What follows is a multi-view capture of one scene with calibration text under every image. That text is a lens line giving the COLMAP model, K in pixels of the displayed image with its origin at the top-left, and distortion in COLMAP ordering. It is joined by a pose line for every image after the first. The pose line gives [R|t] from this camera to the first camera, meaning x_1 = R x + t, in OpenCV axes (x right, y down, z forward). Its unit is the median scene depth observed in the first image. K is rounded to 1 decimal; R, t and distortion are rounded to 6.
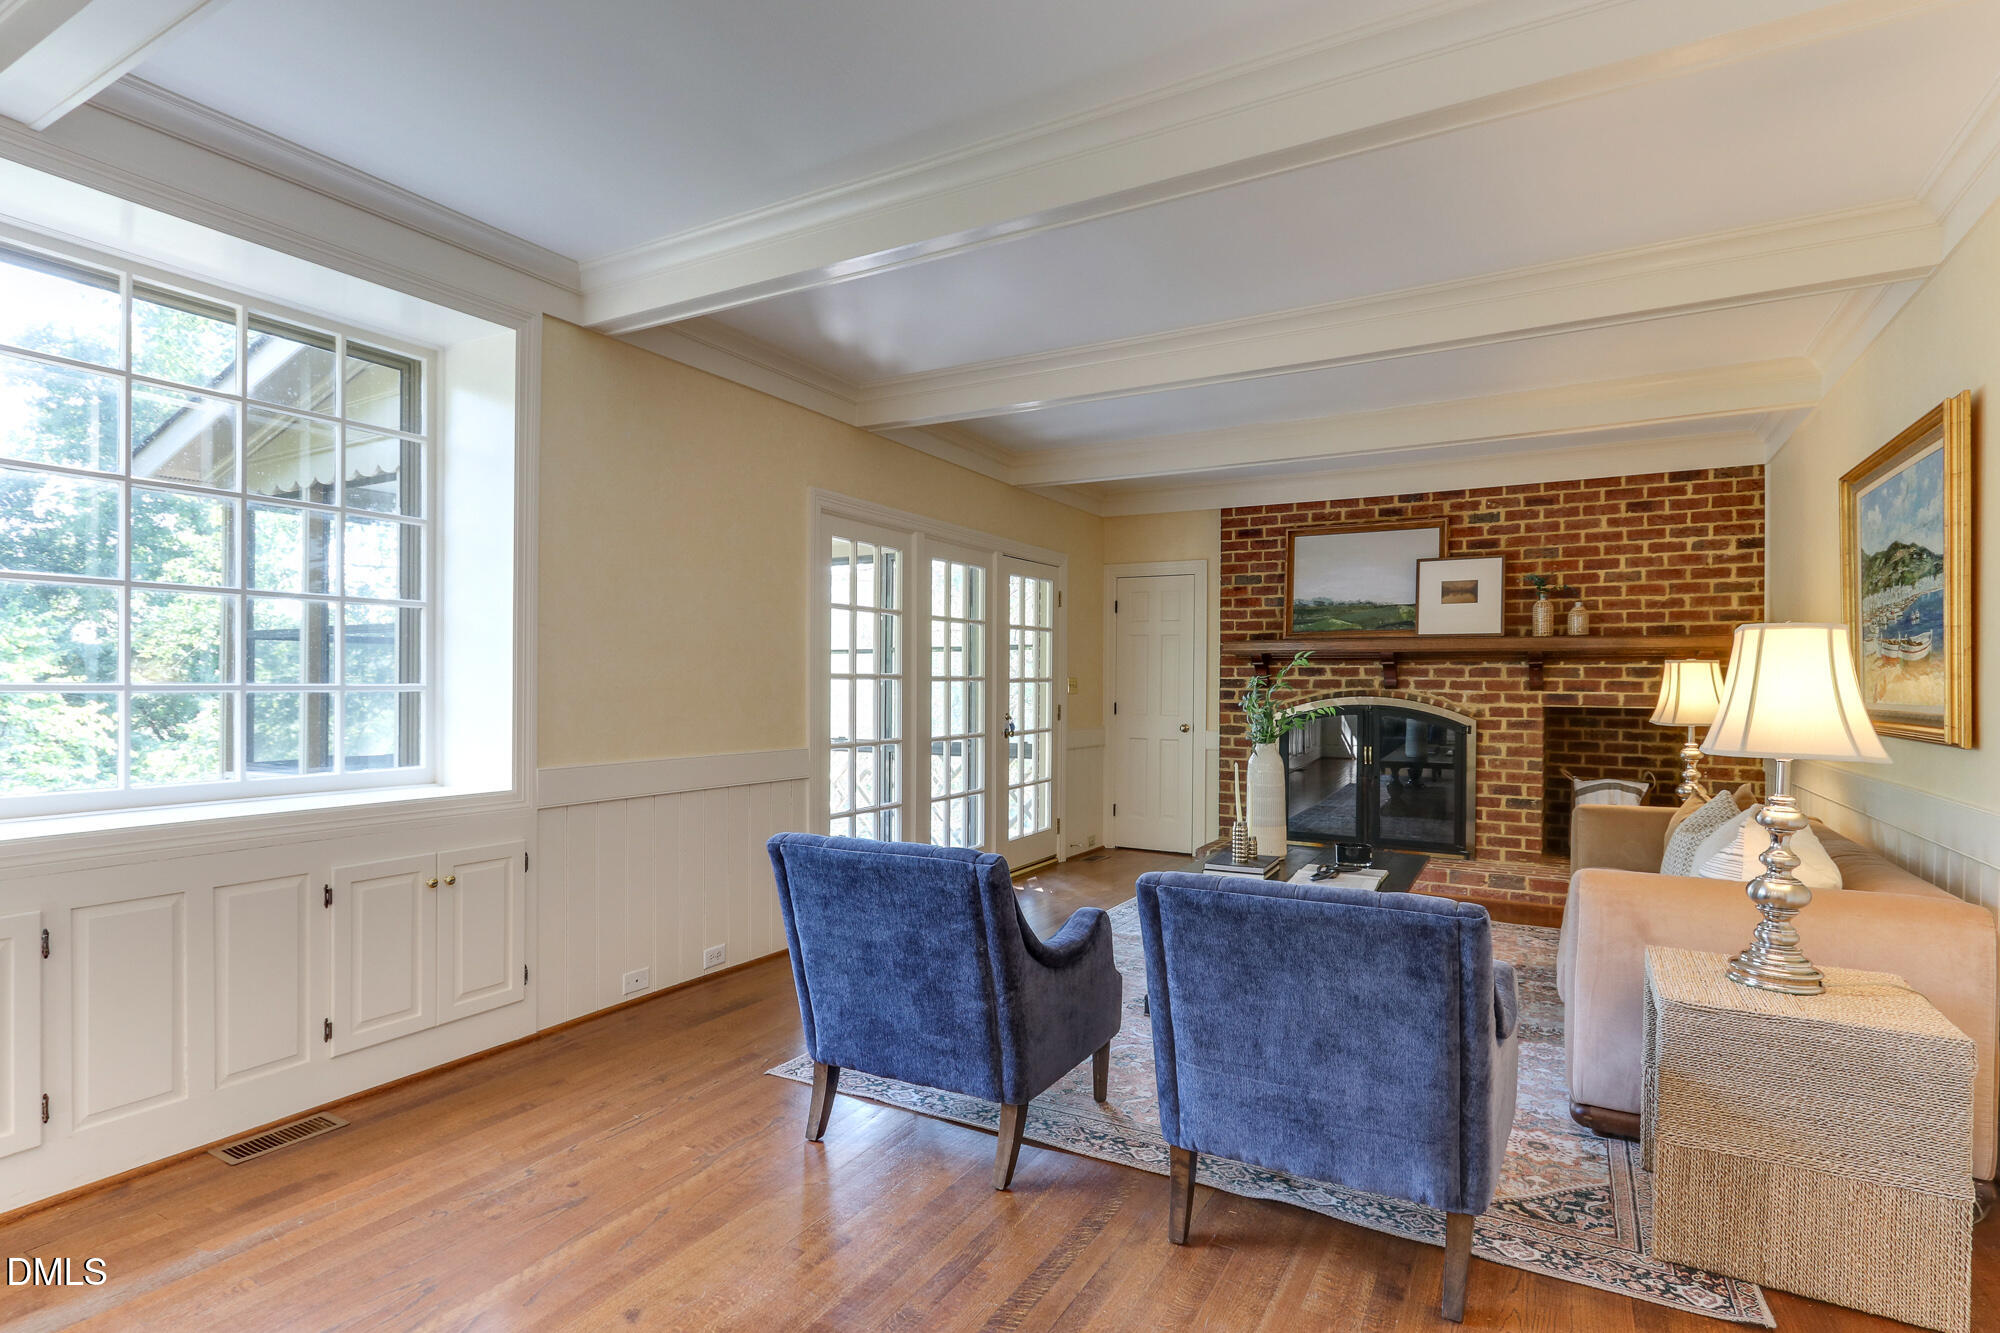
lens RADIAL K [[1011.2, 0, 990.1], [0, 1011.2, 678.6], [0, 0, 1]] dist [-0.003222, 0.000419]
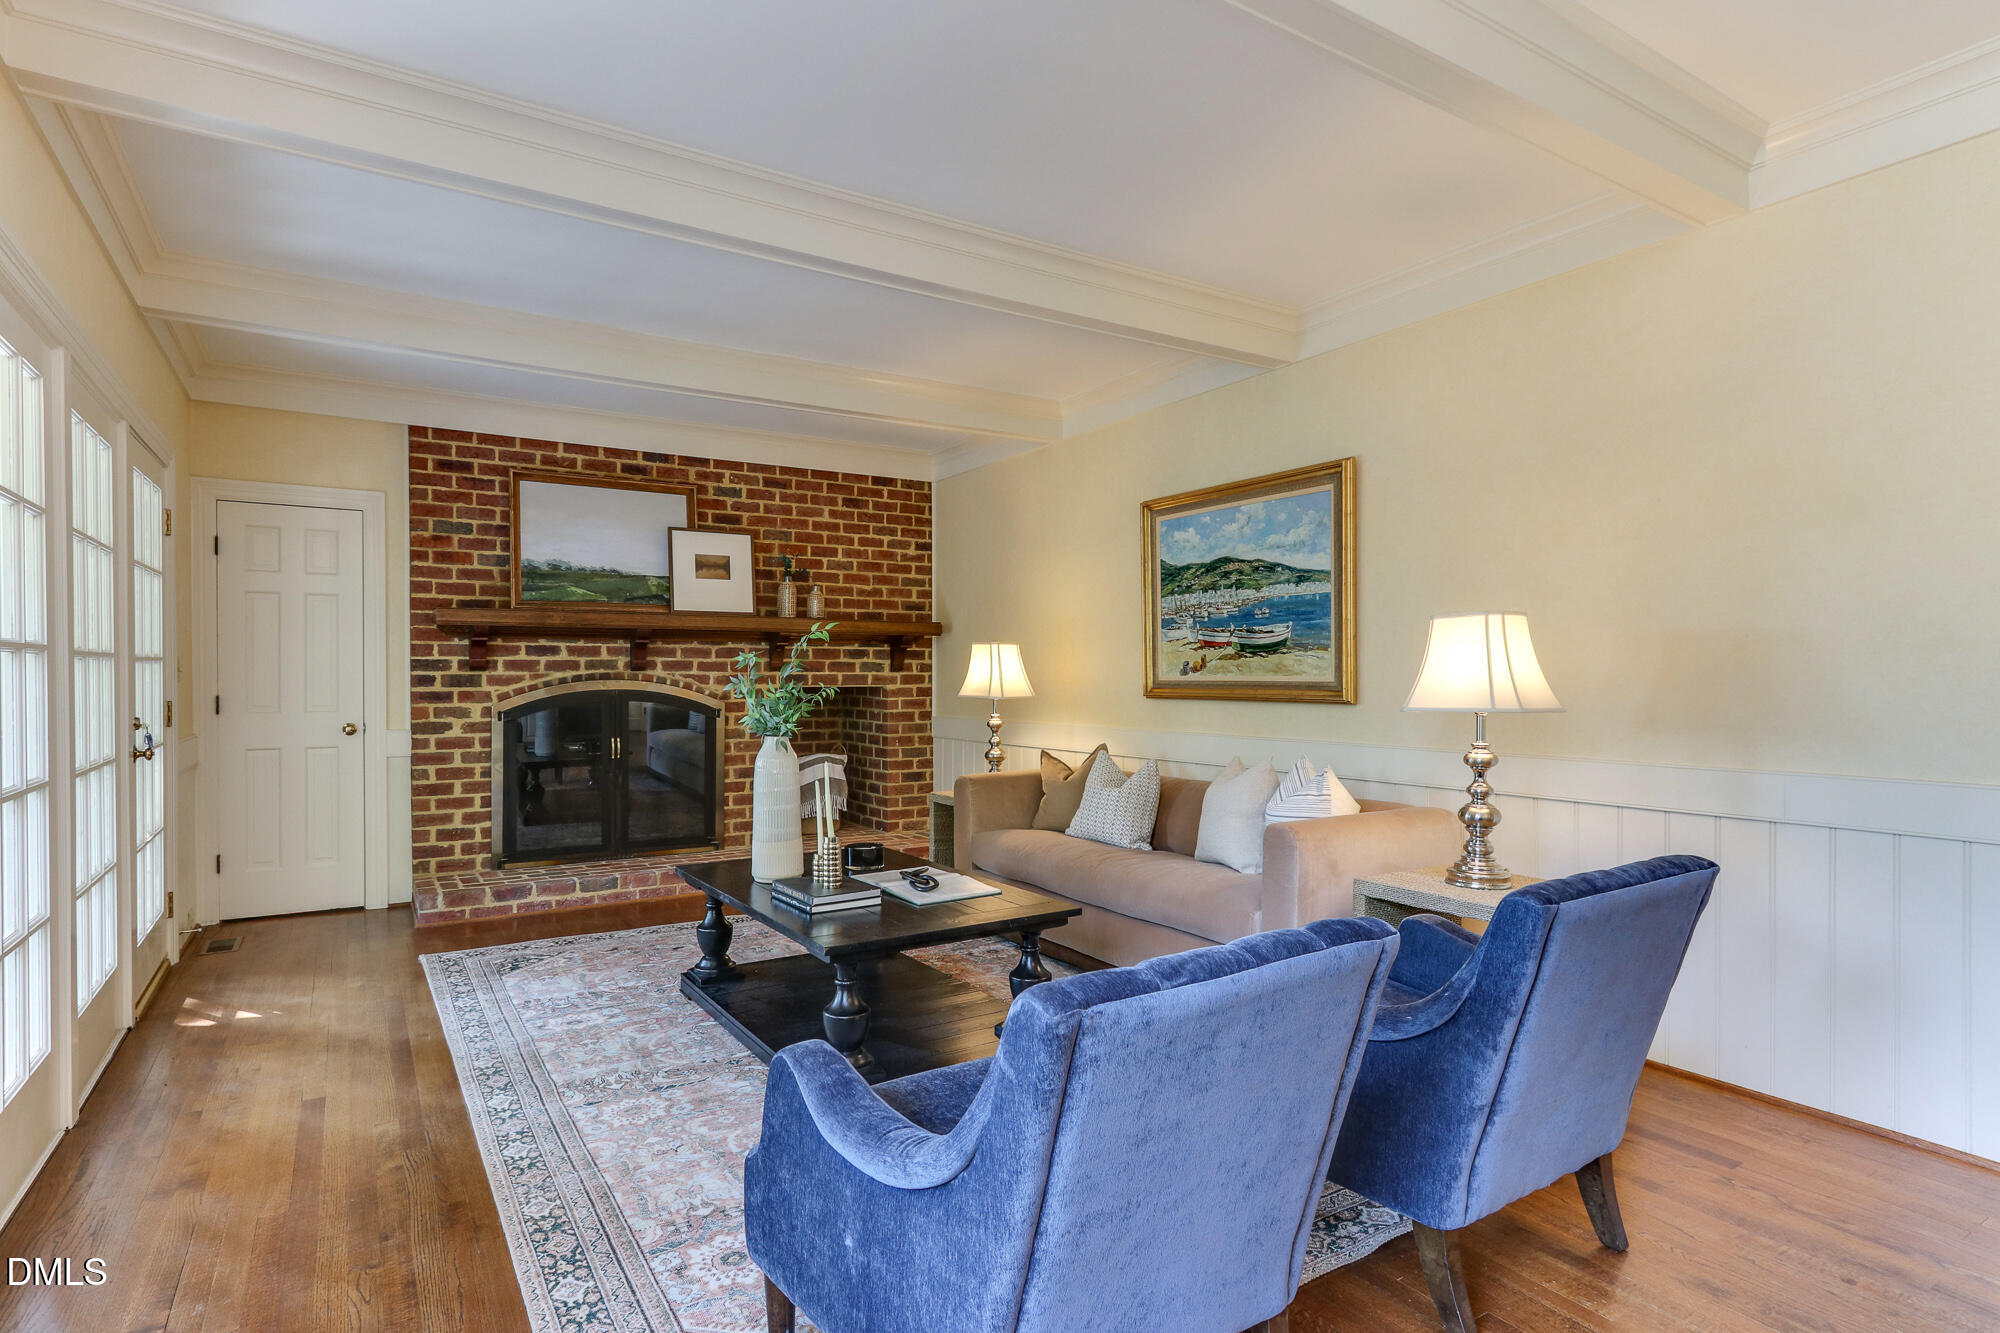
lens RADIAL K [[1011.2, 0, 989.2], [0, 1011.2, 673.2], [0, 0, 1]] dist [-0.003222, 0.000419]
pose [[0.481532, -0.008130, 0.876391, -0.232253], [0.001026, 0.999962, 0.008713, 0.005051], [-0.876428, -0.003297, 0.481522, 0.314992]]
